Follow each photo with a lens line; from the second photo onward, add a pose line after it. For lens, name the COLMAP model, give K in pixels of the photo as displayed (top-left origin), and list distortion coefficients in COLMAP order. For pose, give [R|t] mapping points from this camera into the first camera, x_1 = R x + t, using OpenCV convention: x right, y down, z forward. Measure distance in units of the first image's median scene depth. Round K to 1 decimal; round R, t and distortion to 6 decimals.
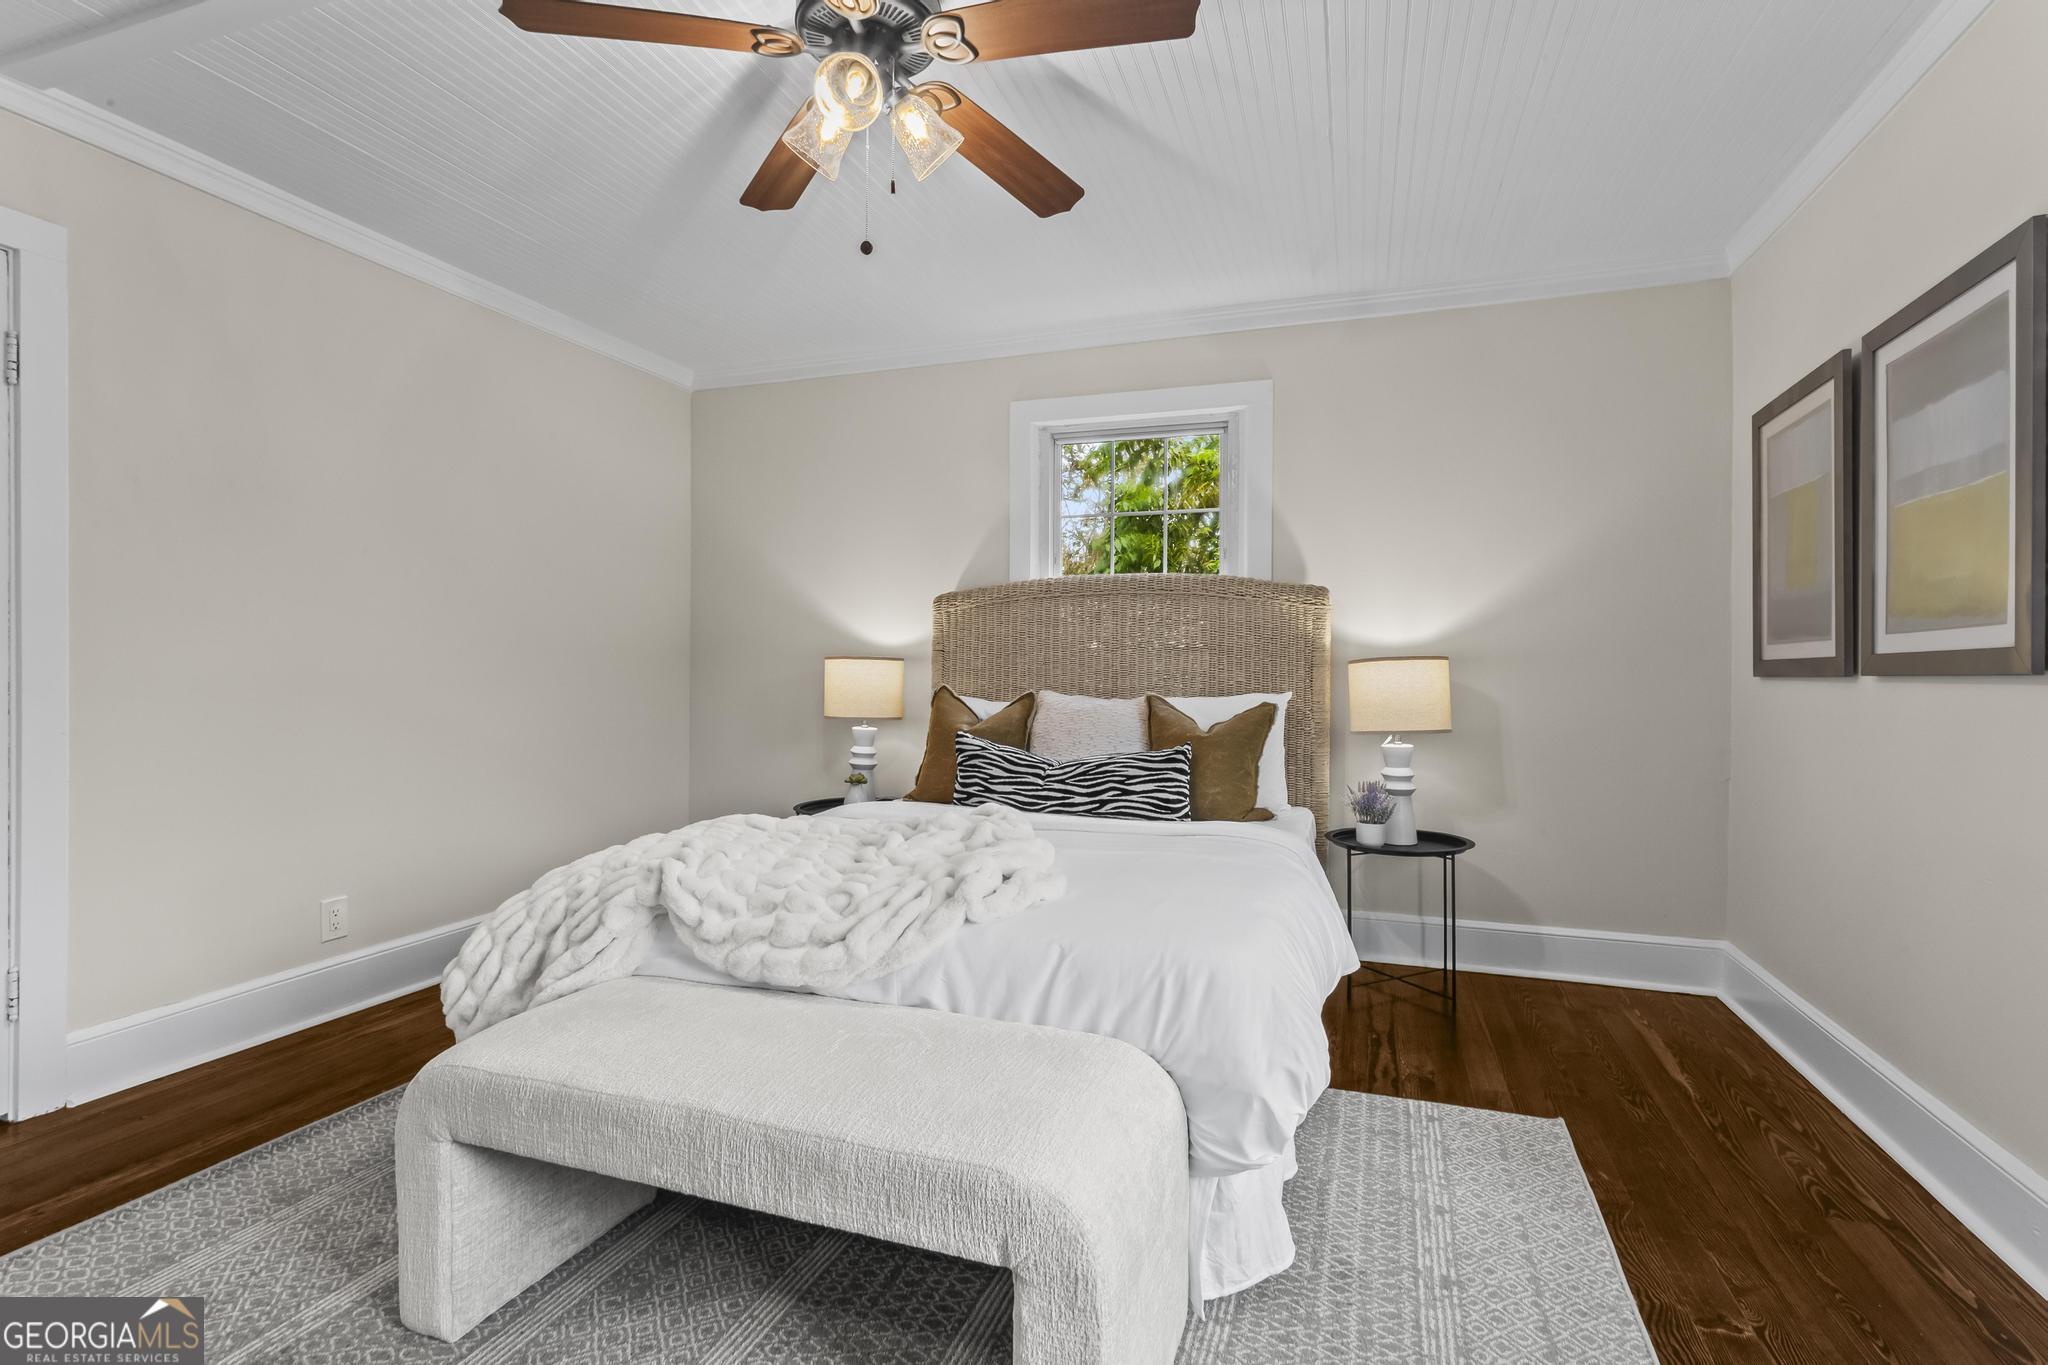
lens RADIAL K [[976.7, 0, 1026.7], [0, 976.7, 670.6], [0, 0, 1]] dist [0.002114, 0.003170]
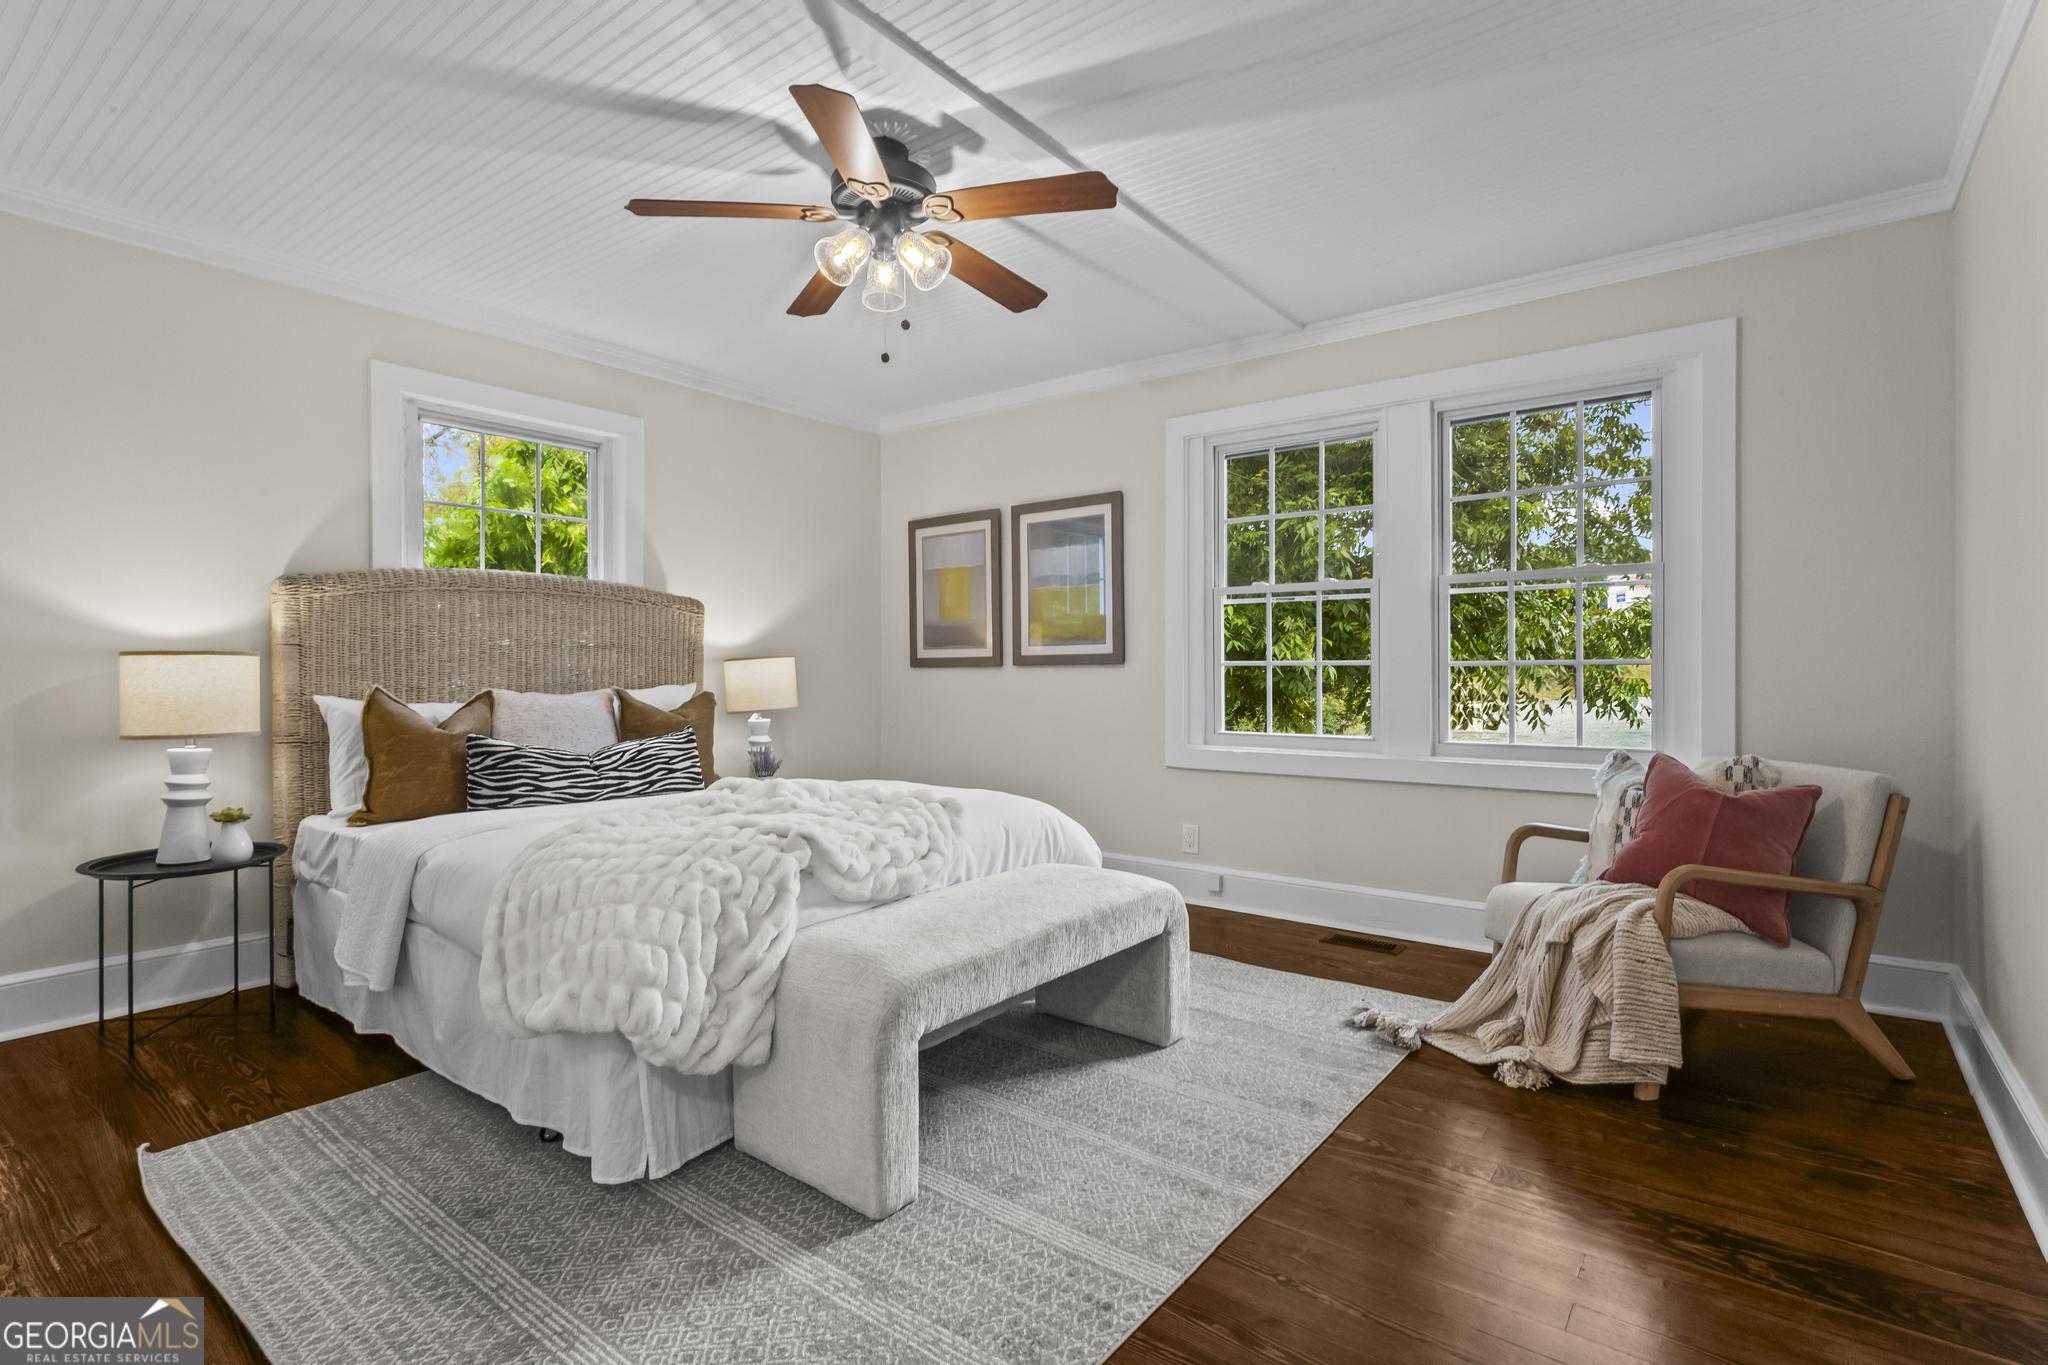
lens RADIAL K [[976.7, 0, 1025.2], [0, 976.7, 673.2], [0, 0, 1]] dist [0.002114, 0.003170]
pose [[0.307539, -0.012993, 0.951447, -0.774223], [0.009534, 0.999899, 0.010573, 0.000101], [-0.951488, 0.005820, 0.307632, 0.213986]]
